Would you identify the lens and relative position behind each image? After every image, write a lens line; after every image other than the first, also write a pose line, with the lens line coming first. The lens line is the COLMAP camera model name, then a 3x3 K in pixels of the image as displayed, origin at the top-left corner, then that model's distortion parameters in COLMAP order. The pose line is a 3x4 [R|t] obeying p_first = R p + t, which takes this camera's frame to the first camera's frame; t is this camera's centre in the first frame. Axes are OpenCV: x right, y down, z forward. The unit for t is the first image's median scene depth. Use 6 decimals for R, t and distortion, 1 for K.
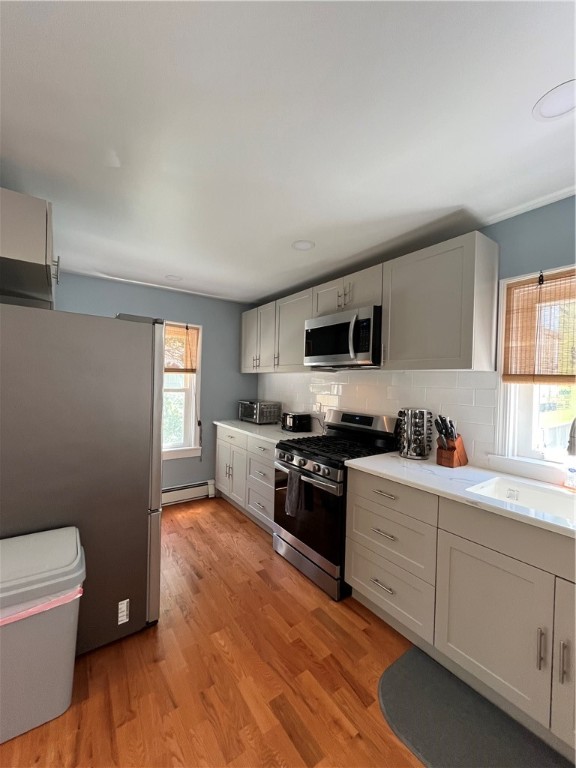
lens RADIAL K [[314.3, 0, 288.0], [0, 314.3, 384.0], [0, 0, 1]] dist [-0.003687, -0.000206]
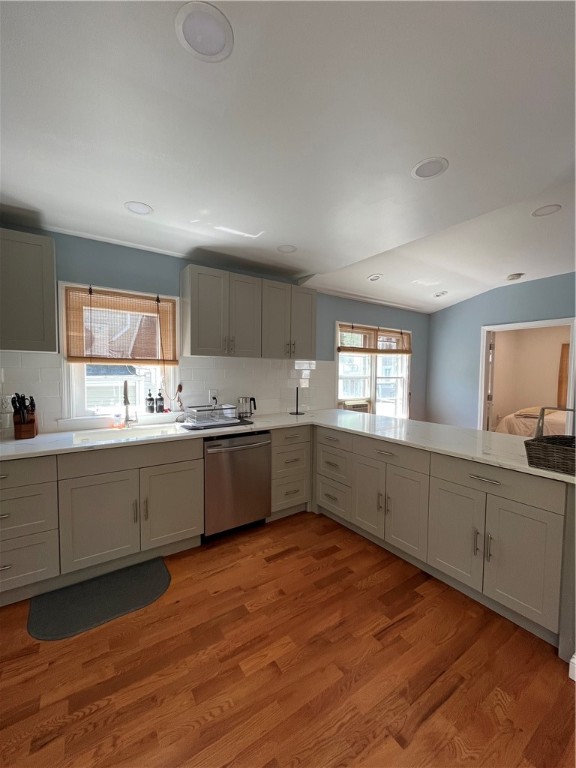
lens RADIAL K [[314.3, 0, 288.0], [0, 314.3, 384.0], [0, 0, 1]] dist [-0.003687, -0.000206]
pose [[0.023141, -0.075343, 0.996889, -0.543919], [-0.001063, 0.997154, 0.075388, -0.014305], [-0.999732, -0.002804, 0.022995, 0.049712]]
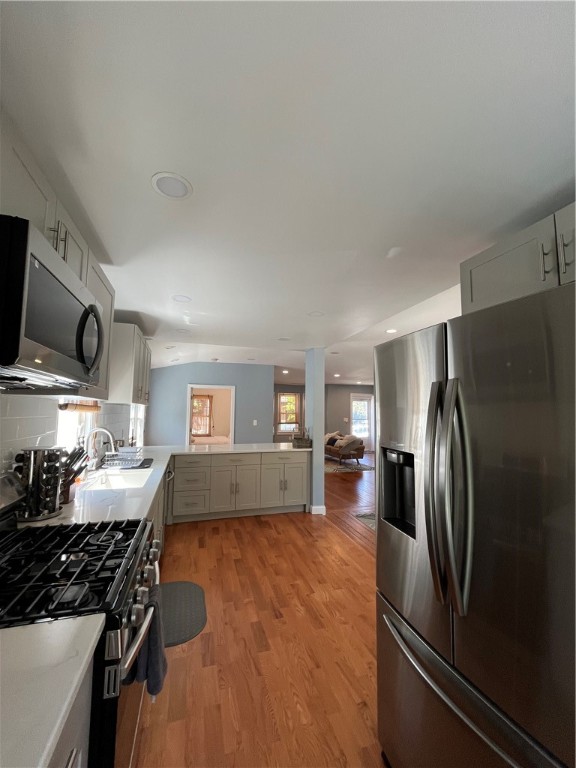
lens RADIAL K [[314.3, 0, 288.0], [0, 314.3, 384.0], [0, 0, 1]] dist [-0.003687, -0.000206]
pose [[-0.948392, -0.007039, 0.317021, -0.397102], [-0.031649, 0.996863, -0.072547, -0.040157], [-0.315516, -0.078837, -0.945640, 1.672288]]
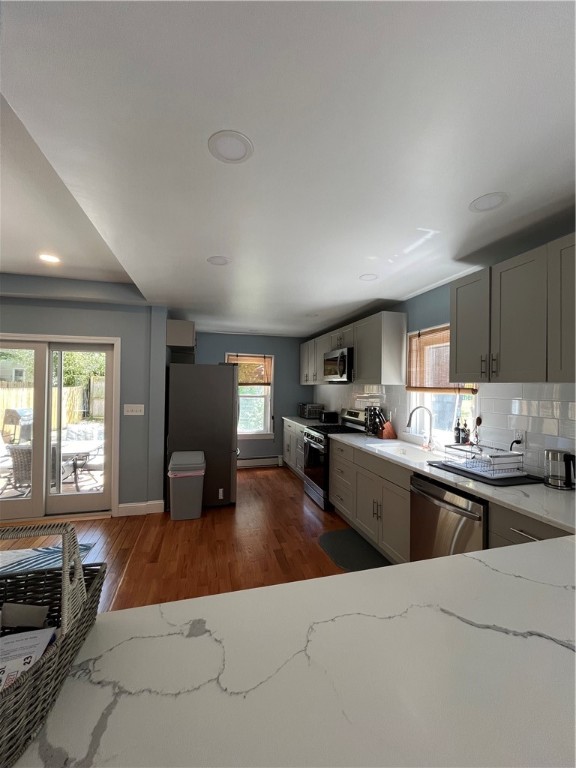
lens RADIAL K [[314.3, 0, 288.0], [0, 314.3, 384.0], [0, 0, 1]] dist [-0.003687, -0.000206]
pose [[0.940342, -0.015034, -0.339898, 0.598660], [0.006996, 0.999666, -0.024859, -0.005540], [0.340158, 0.020998, 0.940134, -0.826409]]
